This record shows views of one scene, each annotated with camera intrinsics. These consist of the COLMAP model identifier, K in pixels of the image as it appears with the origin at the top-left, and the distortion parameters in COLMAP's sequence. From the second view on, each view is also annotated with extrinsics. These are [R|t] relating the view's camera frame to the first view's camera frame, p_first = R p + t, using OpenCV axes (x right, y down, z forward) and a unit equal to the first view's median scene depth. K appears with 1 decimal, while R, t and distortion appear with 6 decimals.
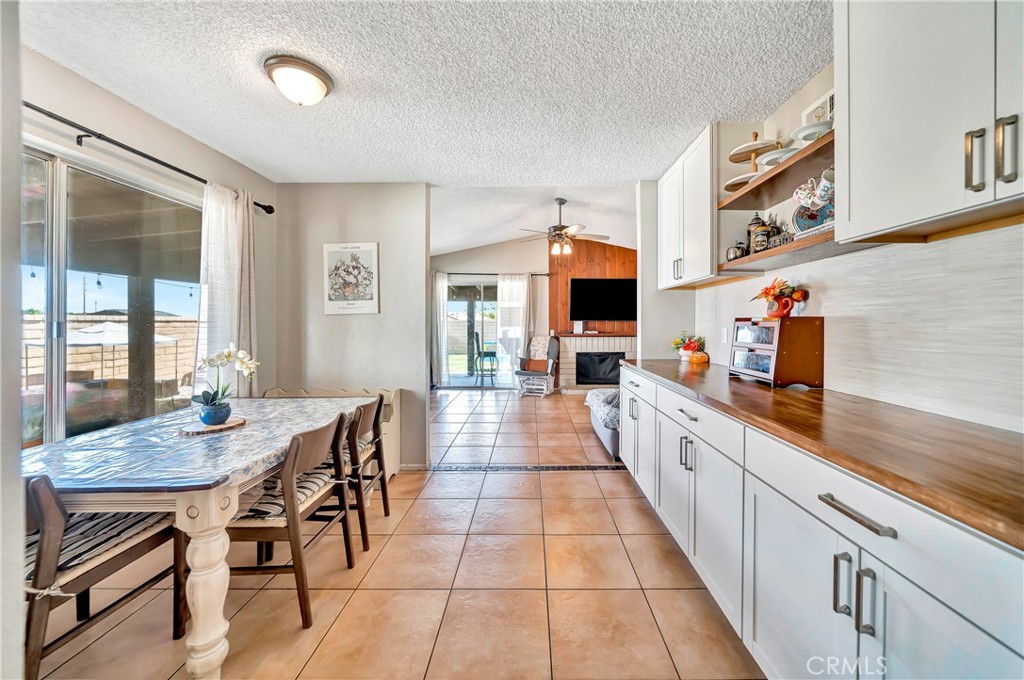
lens RADIAL K [[359.1, 0, 514.8], [0, 359.1, 330.8], [0, 0, 1]] dist [-0.004301, -0.000022]
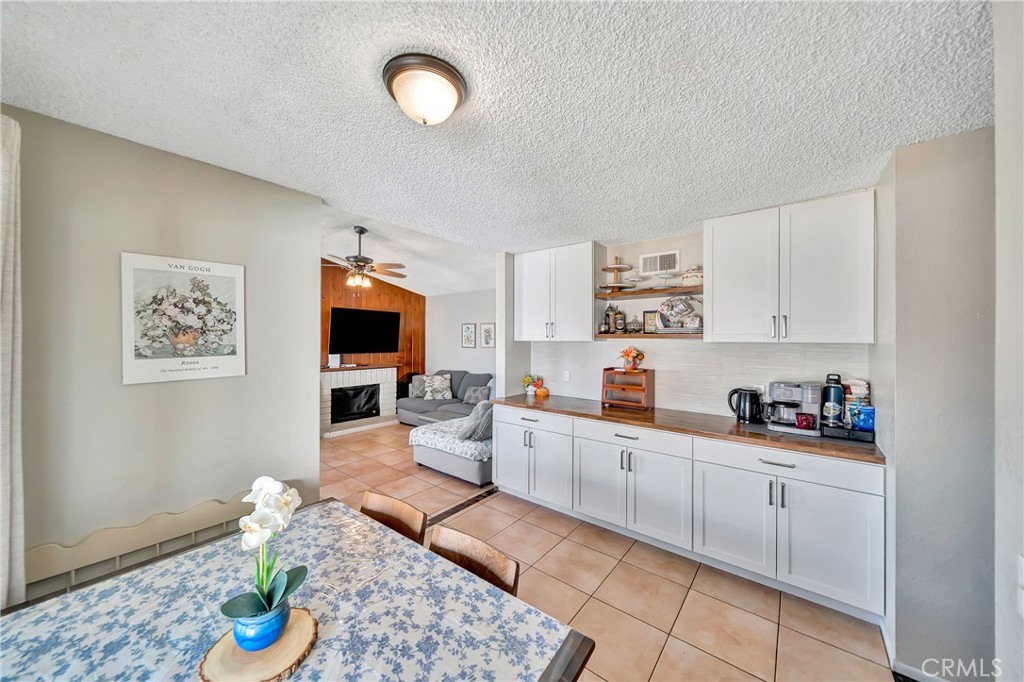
lens RADIAL K [[359.1, 0, 506.2], [0, 359.1, 337.5], [0, 0, 1]] dist [-0.004301, -0.000022]
pose [[0.613075, 0.005789, 0.790003, -0.288323], [0.015537, 0.999691, -0.019384, -0.046475], [-0.789872, 0.024158, 0.612796, 0.110393]]
